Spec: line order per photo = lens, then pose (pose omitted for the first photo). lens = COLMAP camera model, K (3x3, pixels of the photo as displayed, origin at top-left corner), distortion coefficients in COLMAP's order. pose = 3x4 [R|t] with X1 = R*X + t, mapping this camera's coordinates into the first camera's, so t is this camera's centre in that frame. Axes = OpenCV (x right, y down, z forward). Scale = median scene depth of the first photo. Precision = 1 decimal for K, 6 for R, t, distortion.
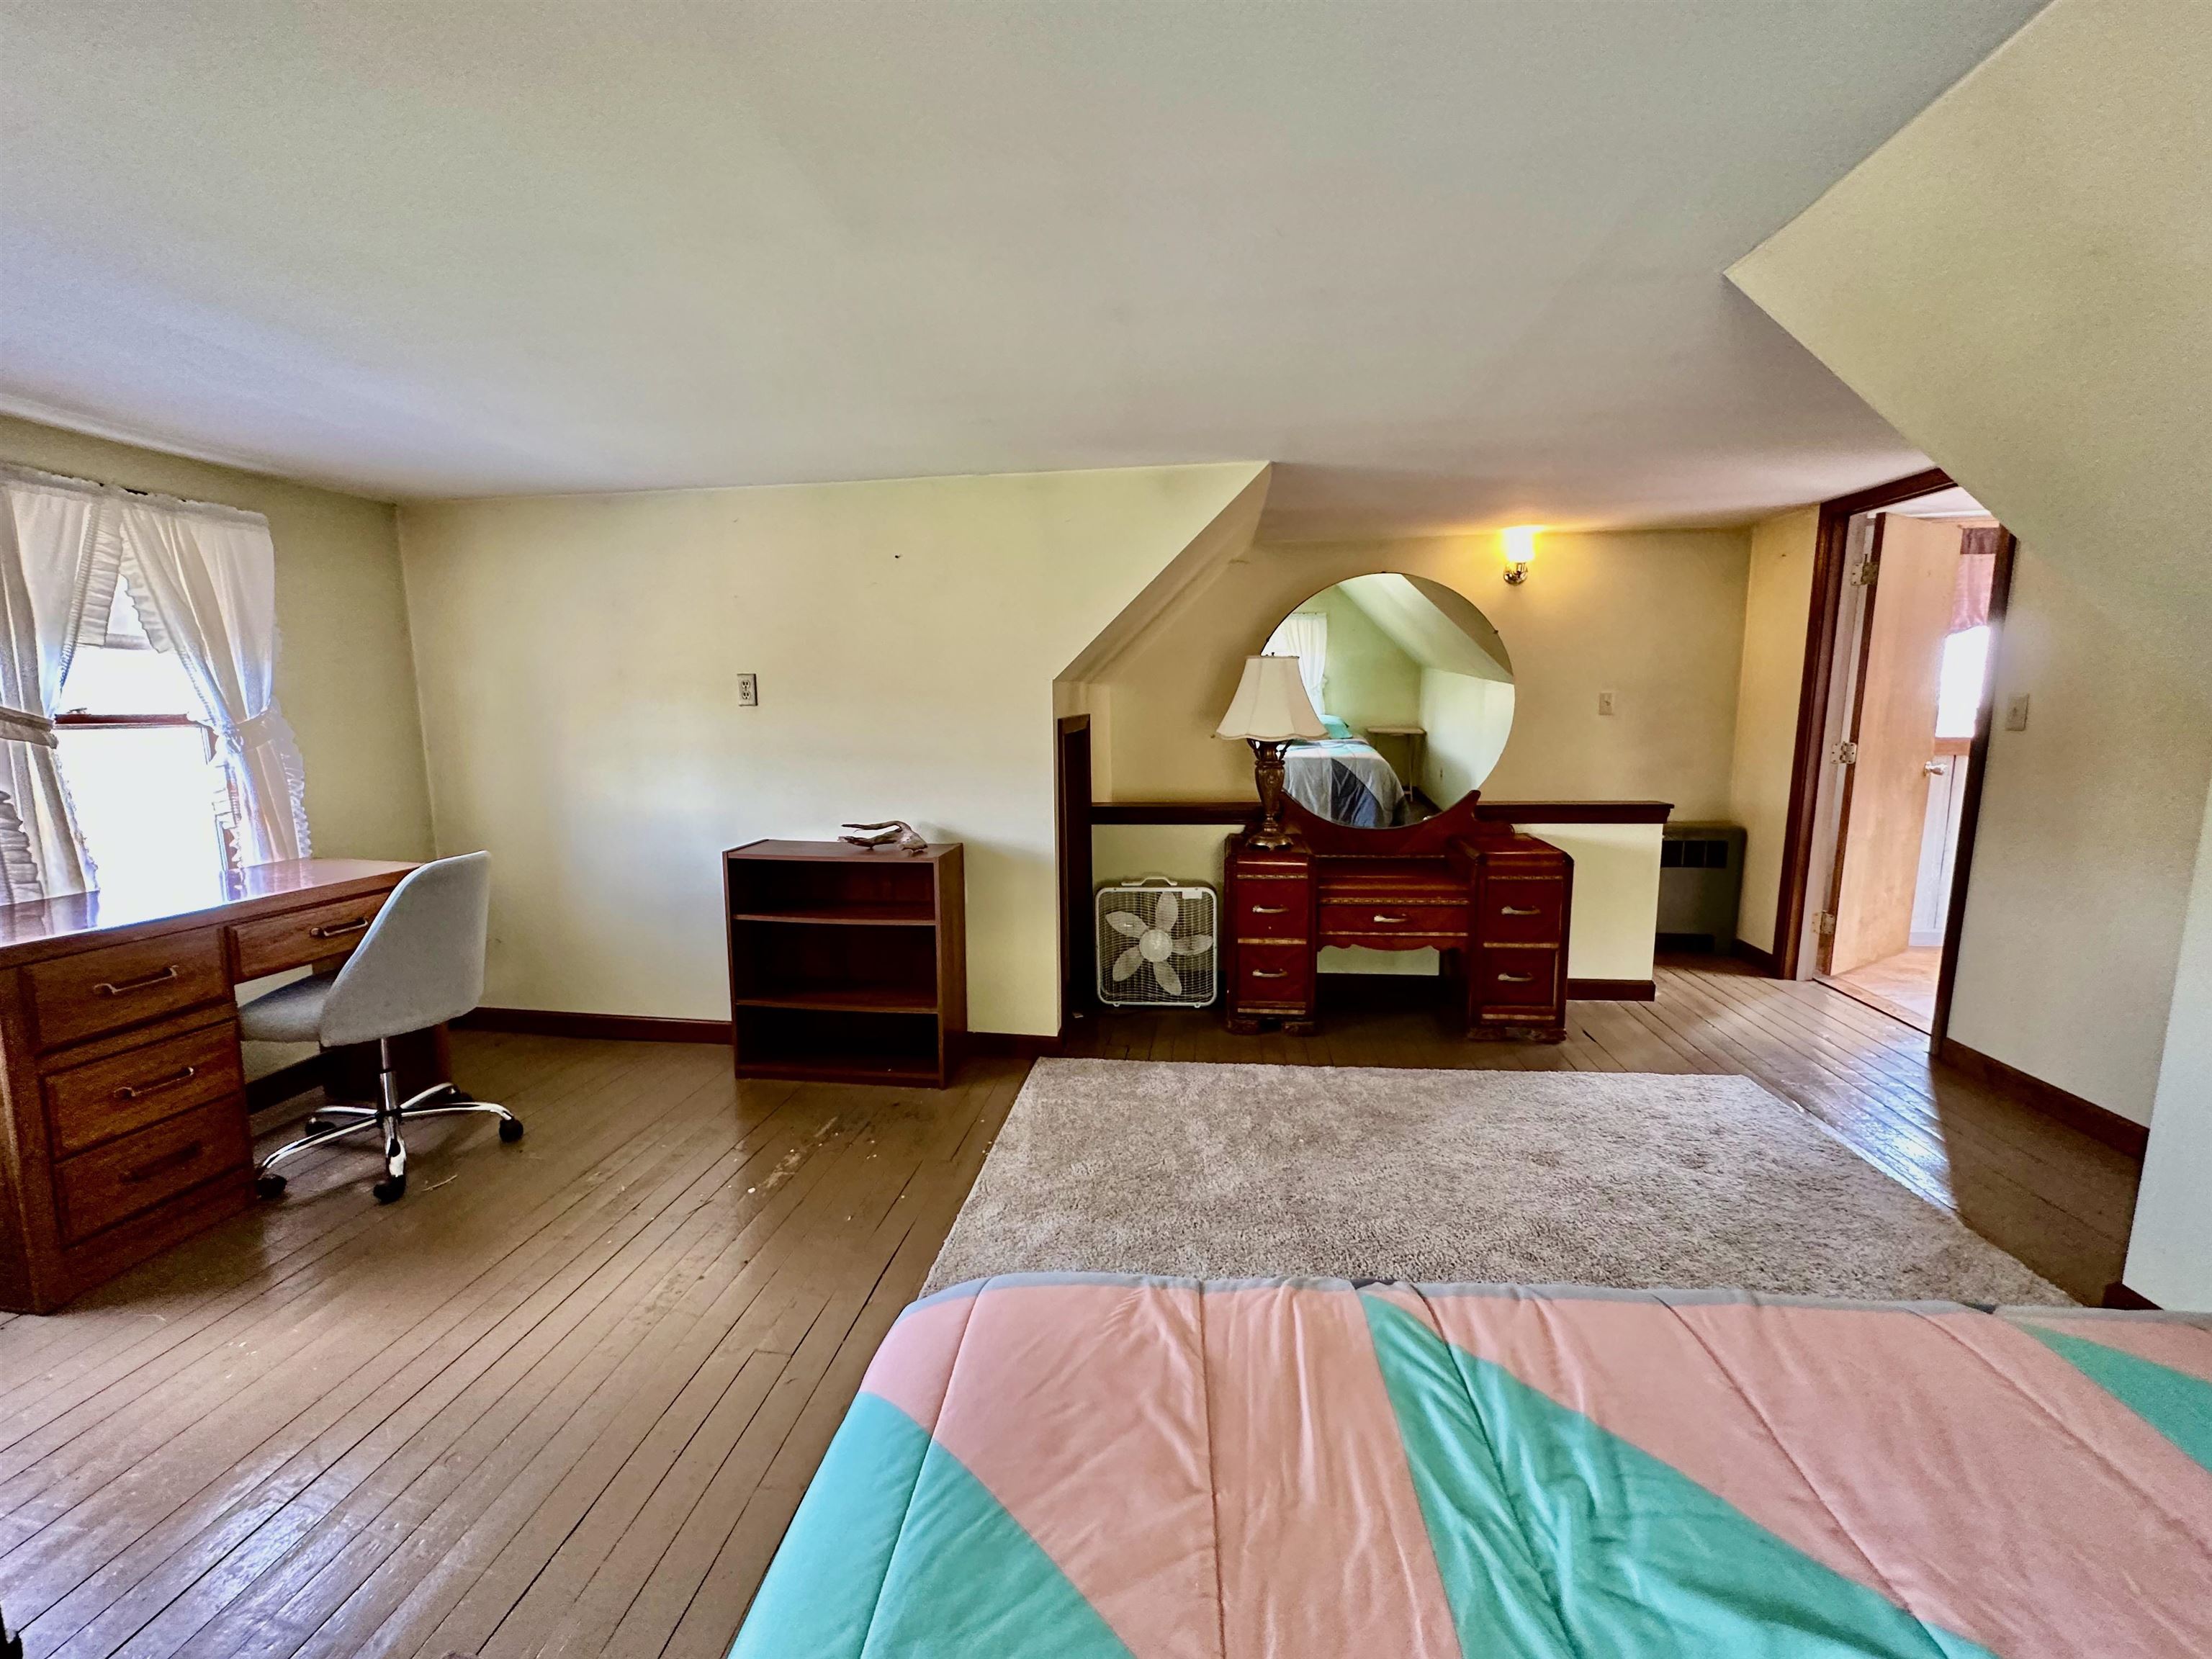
lens RADIAL K [[881.2, 0, 1106.0], [0, 881.2, 828.2], [0, 0, 1]] dist [-0.002881, 0.001090]
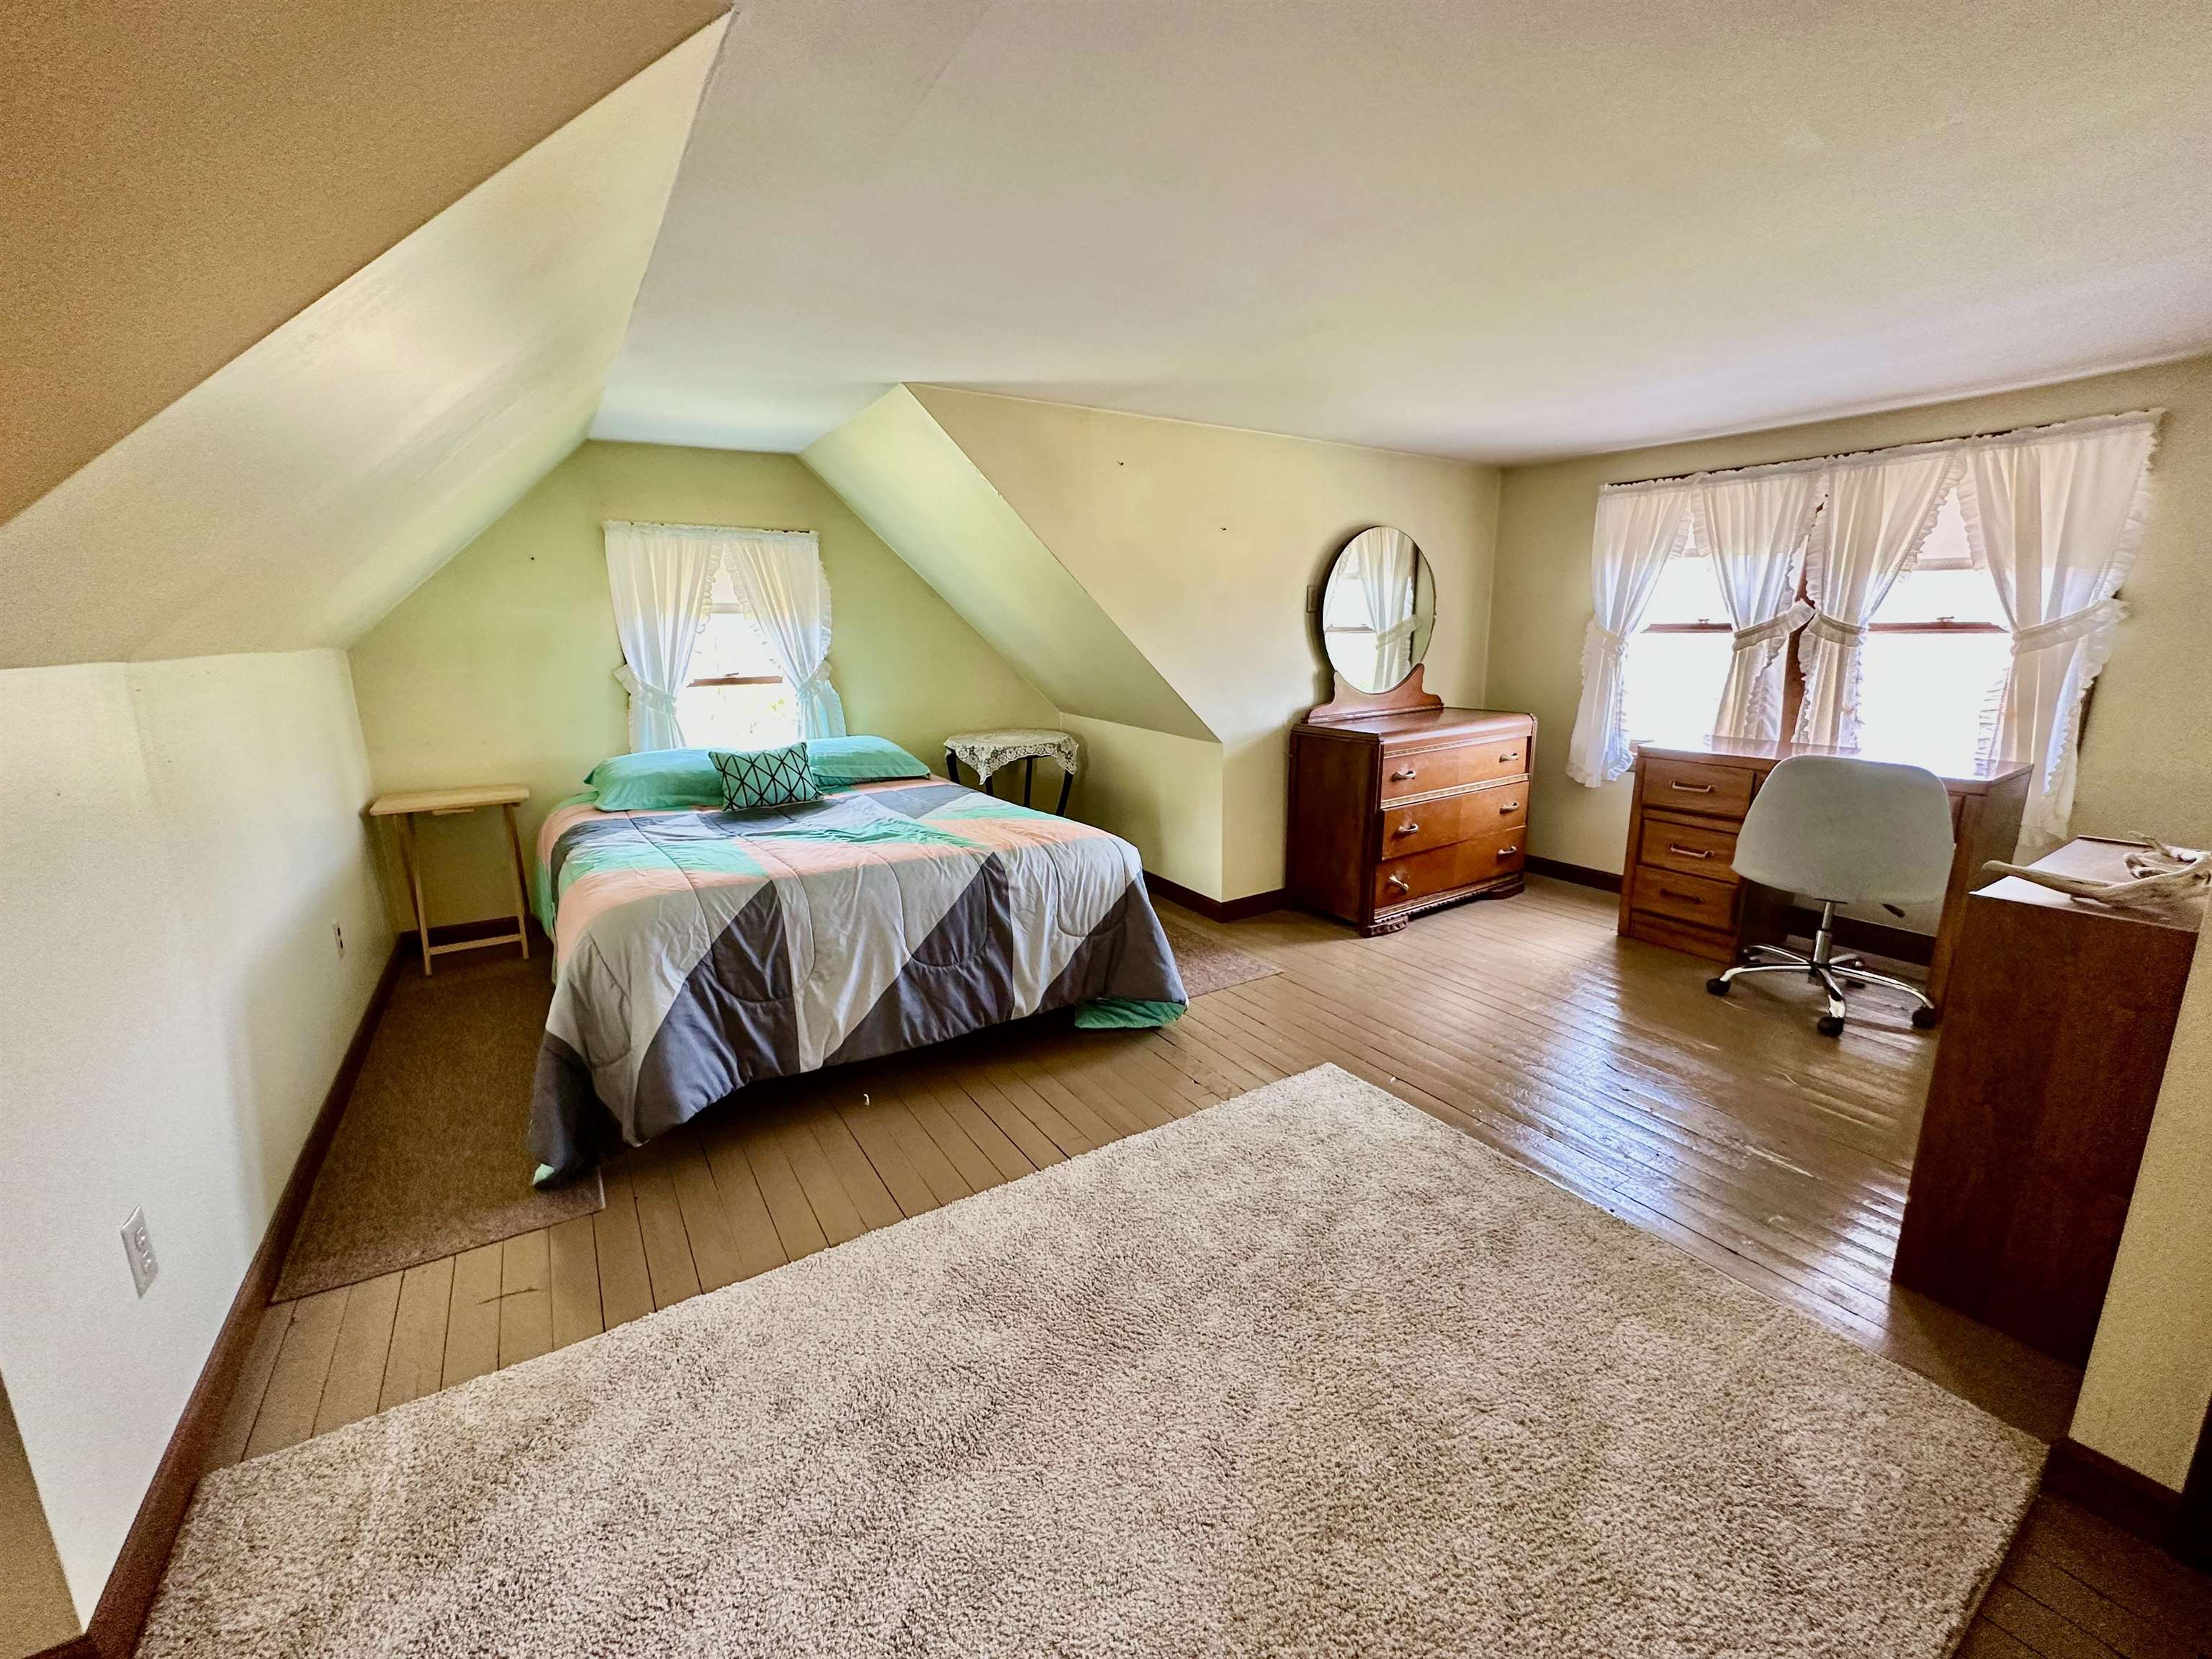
lens RADIAL K [[881.2, 0, 1105.9], [0, 881.2, 829.5], [0, 0, 1]] dist [-0.002881, 0.001090]
pose [[-0.770346, 0.142908, -0.621405, 0.672726], [-0.081196, 0.944641, 0.317901, -0.156744], [0.632435, 0.295349, -0.716097, 1.265331]]
